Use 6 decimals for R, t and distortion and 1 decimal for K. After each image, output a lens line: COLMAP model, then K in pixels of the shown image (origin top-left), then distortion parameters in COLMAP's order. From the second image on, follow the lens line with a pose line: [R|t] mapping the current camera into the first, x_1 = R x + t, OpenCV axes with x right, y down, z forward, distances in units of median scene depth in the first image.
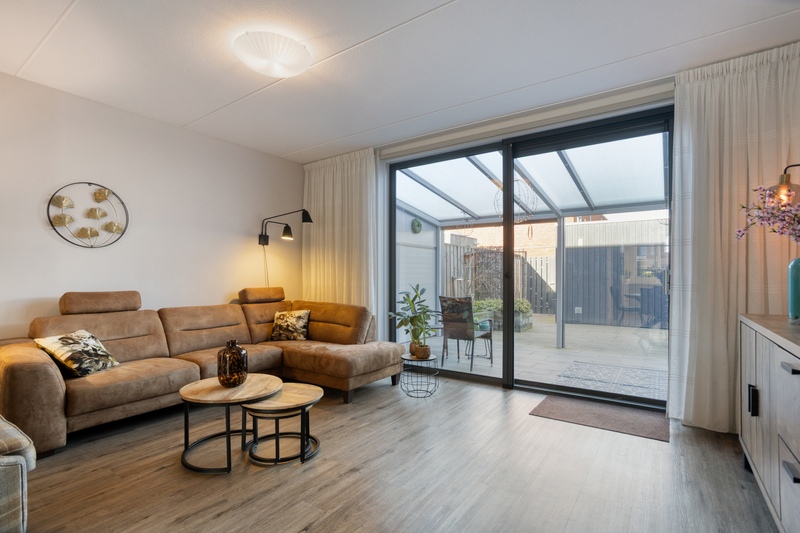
lens RADIAL K [[390.8, 0, 400.2], [0, 390.8, 281.5], [0, 0, 1]] dist [-0.034998, 0.020111]
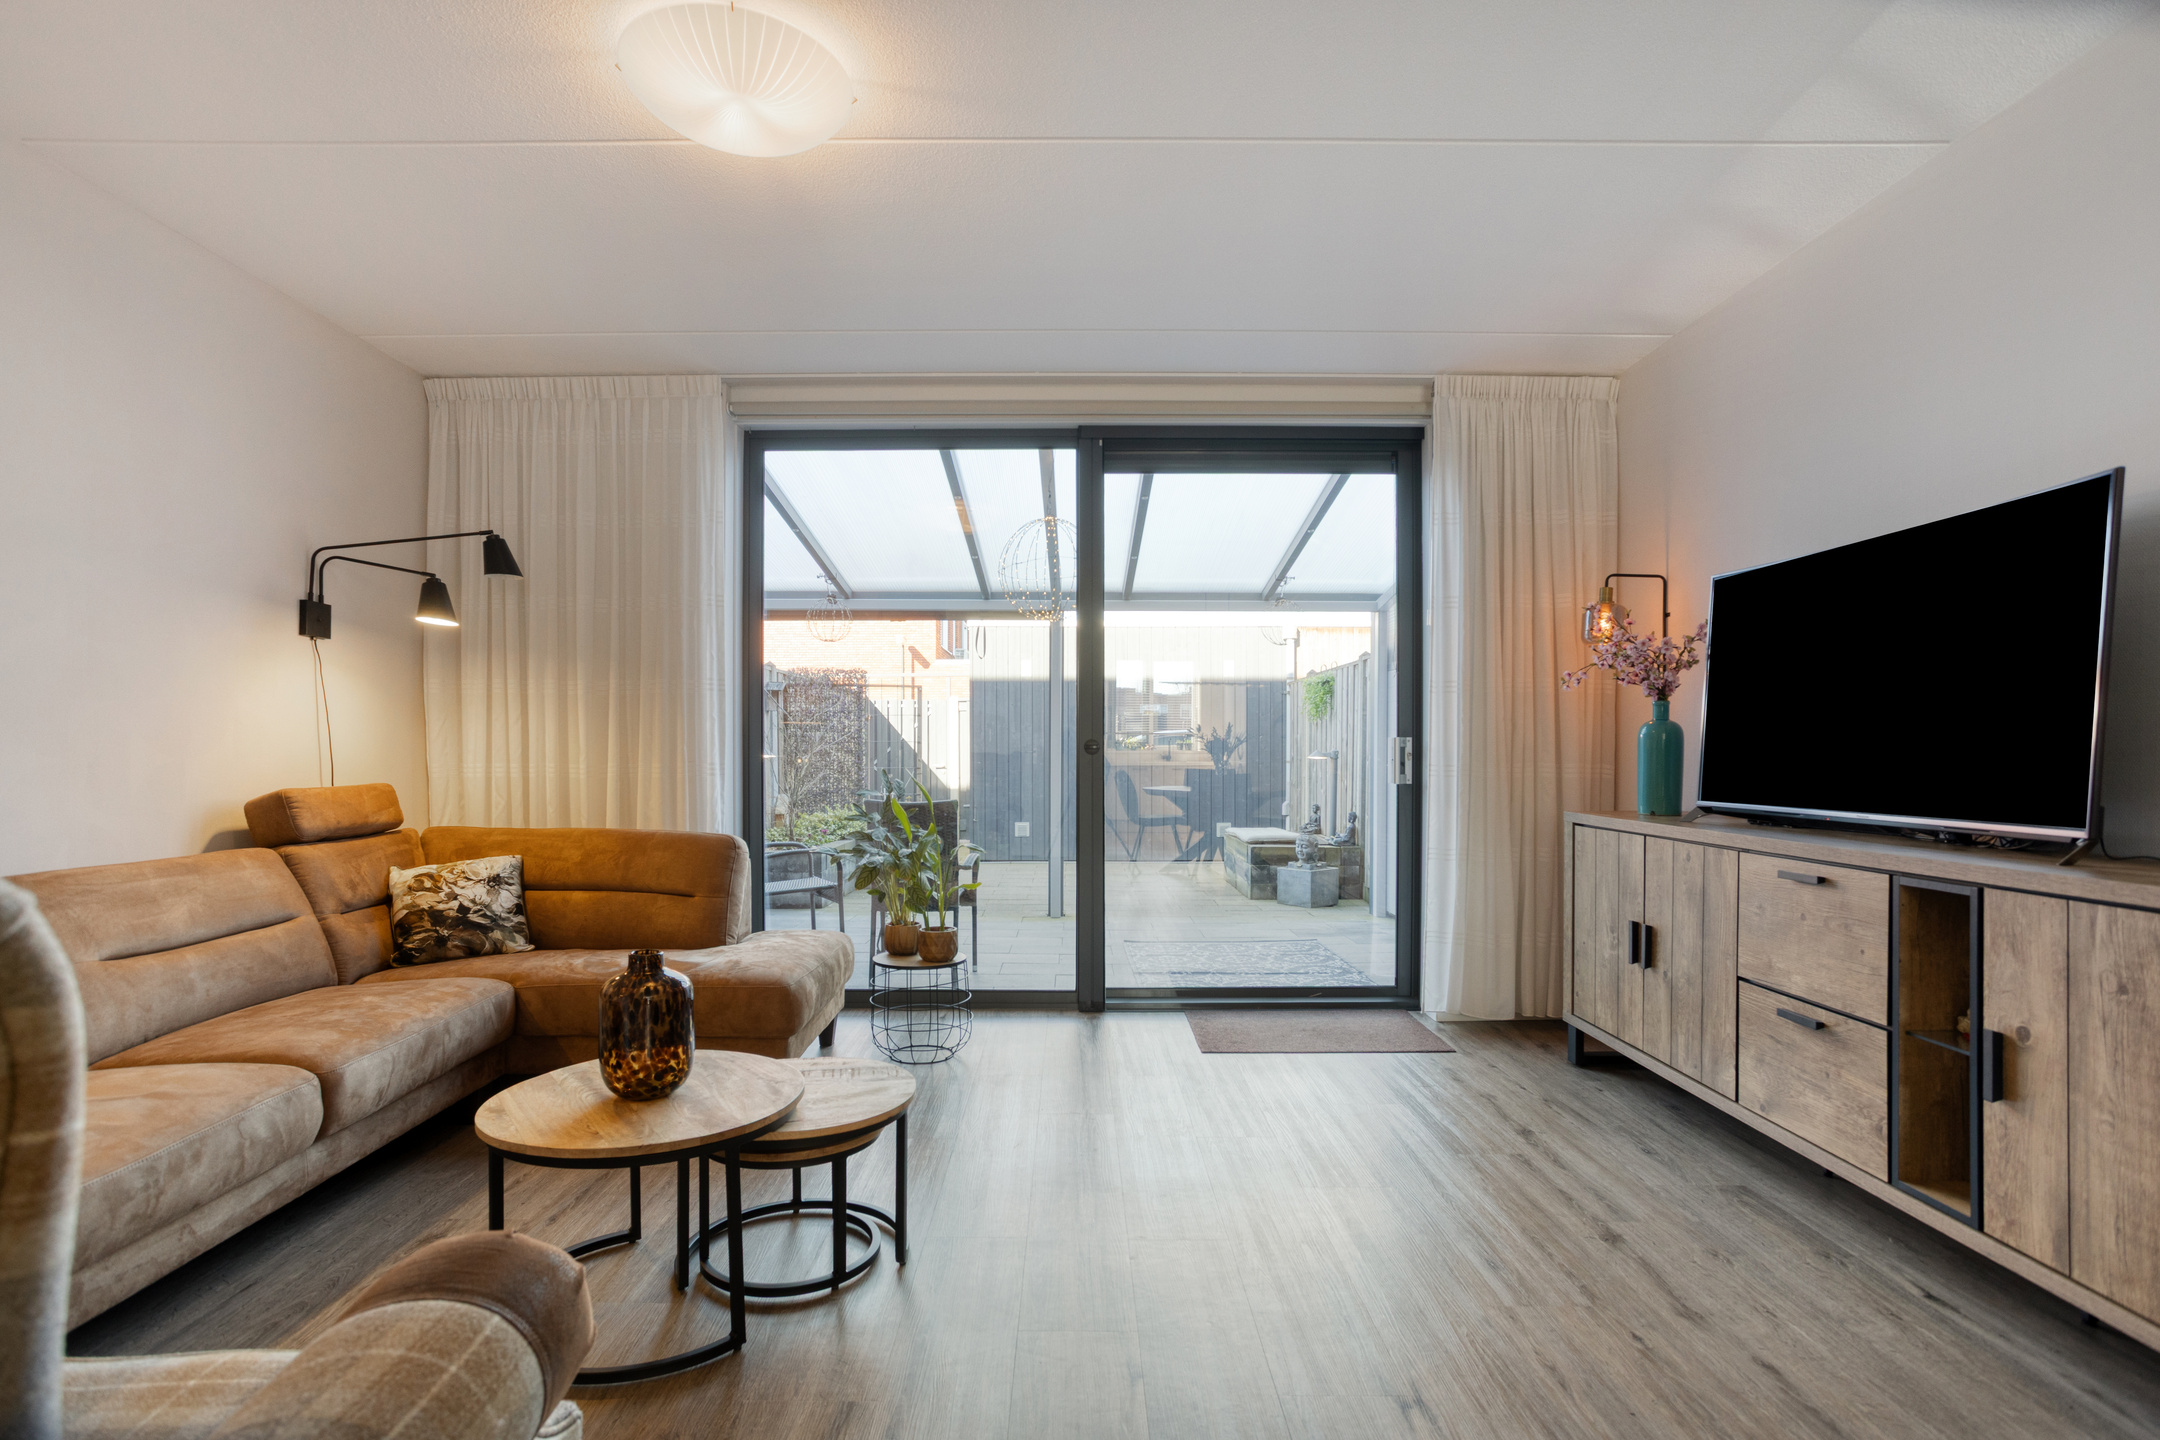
lens RADIAL K [[1055.2, 0, 1080.4], [0, 1055.2, 760.5], [0, 0, 1]] dist [-0.034998, 0.020111]
pose [[0.816558, -0.005005, 0.577242, -0.366077], [0.004805, 0.999987, 0.001873, -0.002362], [-0.577243, 0.001244, 0.816571, 0.056384]]
